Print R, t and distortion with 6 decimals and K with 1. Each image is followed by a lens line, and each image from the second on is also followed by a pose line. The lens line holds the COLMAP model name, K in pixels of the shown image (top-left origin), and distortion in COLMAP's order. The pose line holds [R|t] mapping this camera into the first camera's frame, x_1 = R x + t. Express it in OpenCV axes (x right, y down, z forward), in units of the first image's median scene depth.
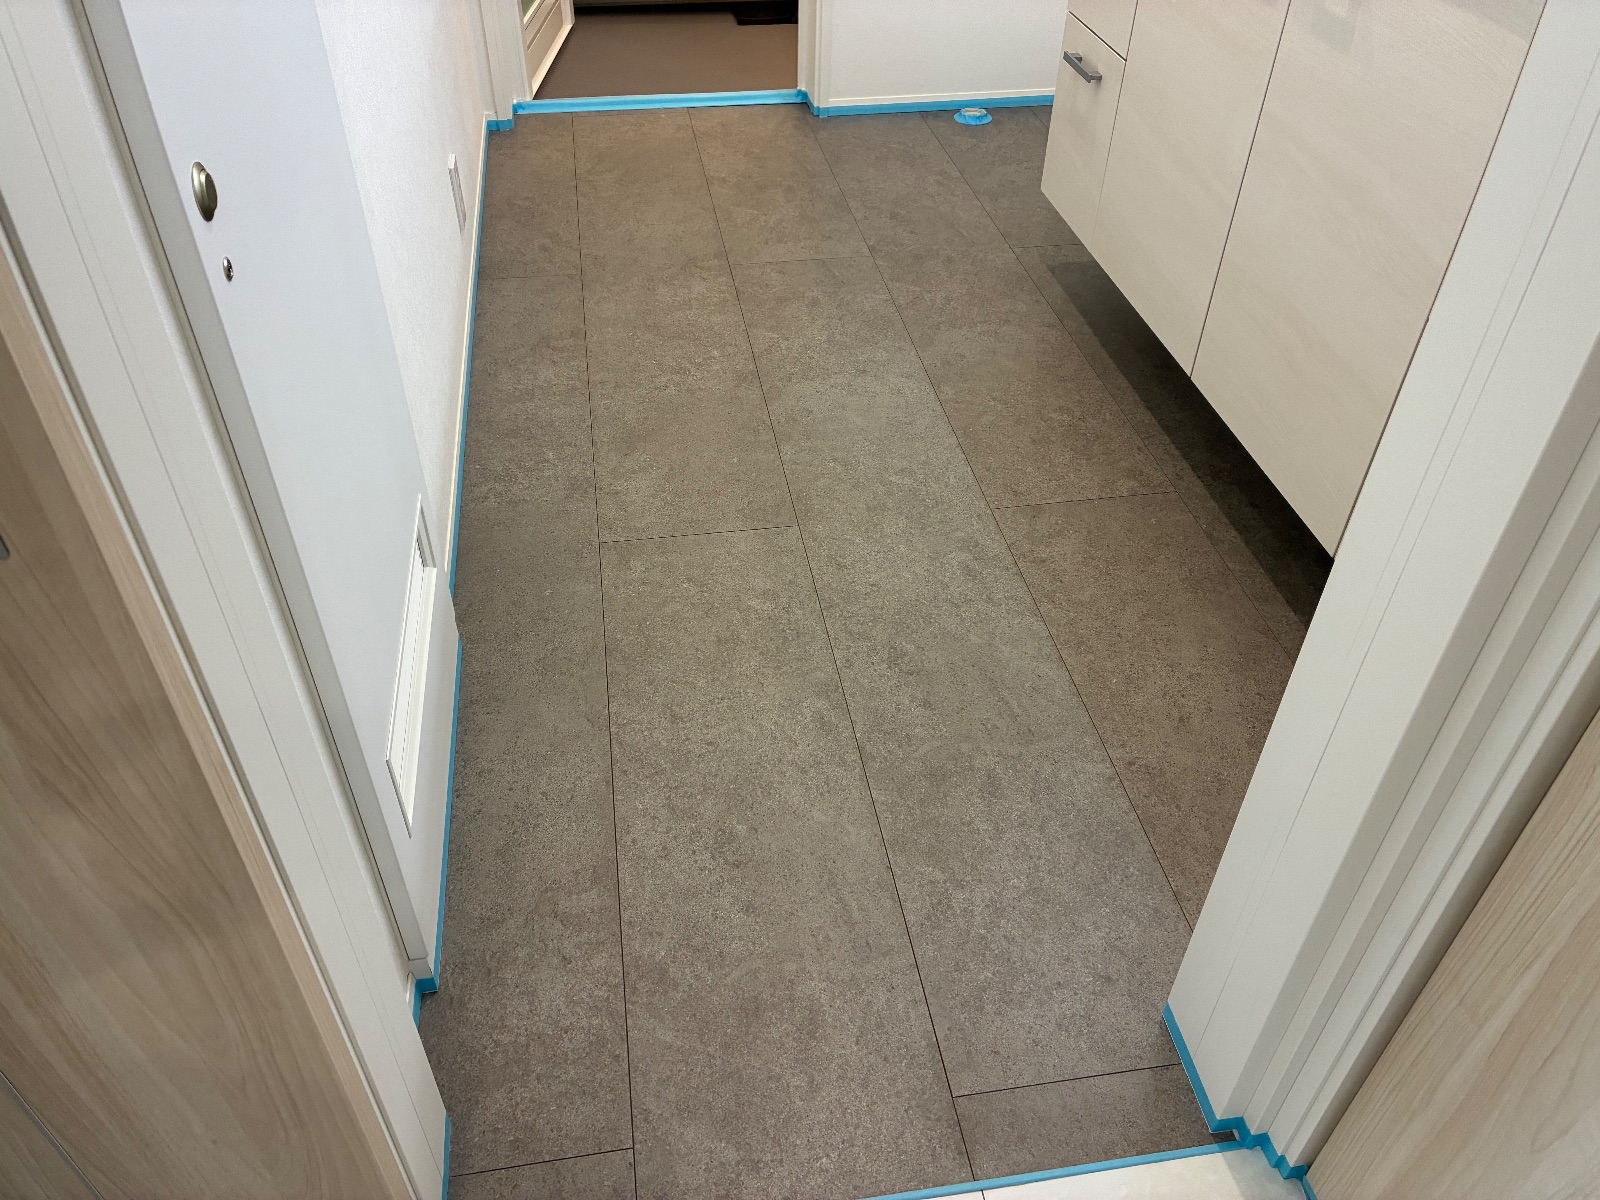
lens RADIAL K [[1232.7, 0, 811.0], [0, 1232.7, 615.3], [0, 0, 1]] dist [0.028601, -0.052447]
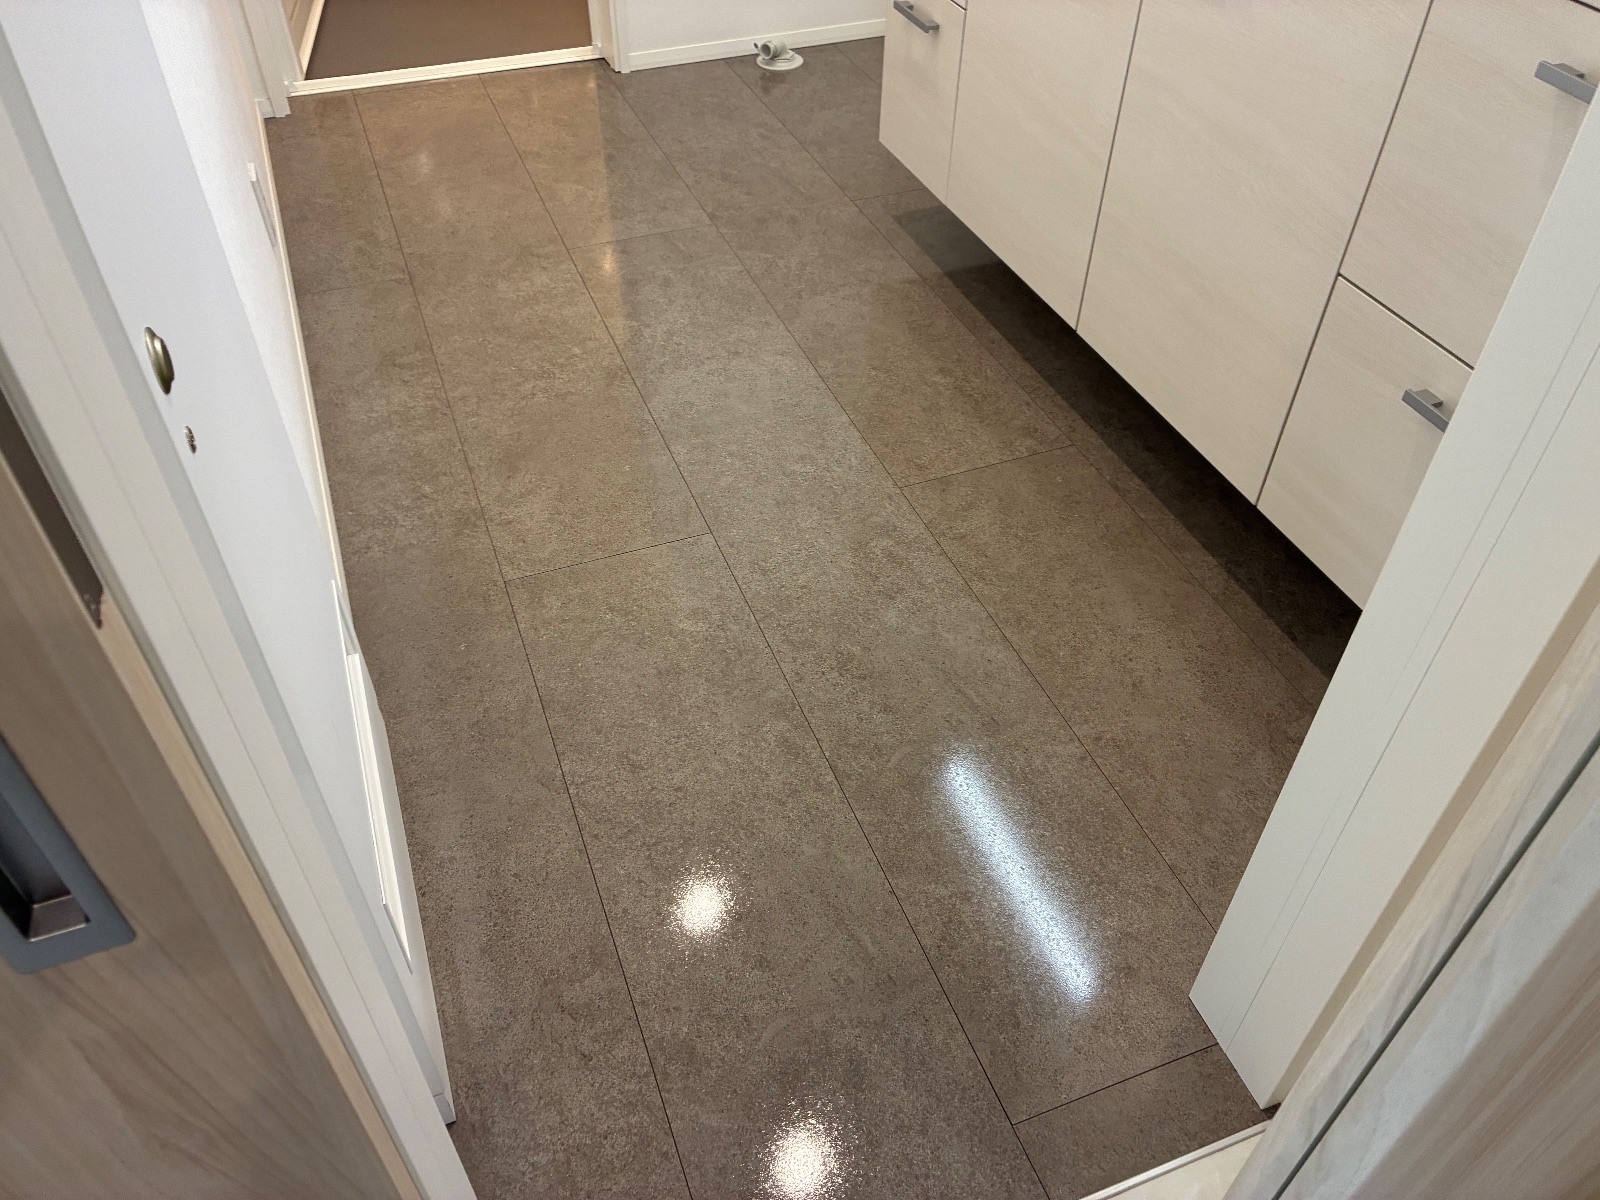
lens RADIAL K [[1232.7, 0, 797.4], [0, 1232.7, 587.9], [0, 0, 1]] dist [0.028601, -0.052447]
pose [[0.979112, -0.143139, 0.144401, -0.097585], [0.136276, 0.989064, 0.056399, -0.082763], [-0.150895, -0.035543, 0.987911, 0.045020]]
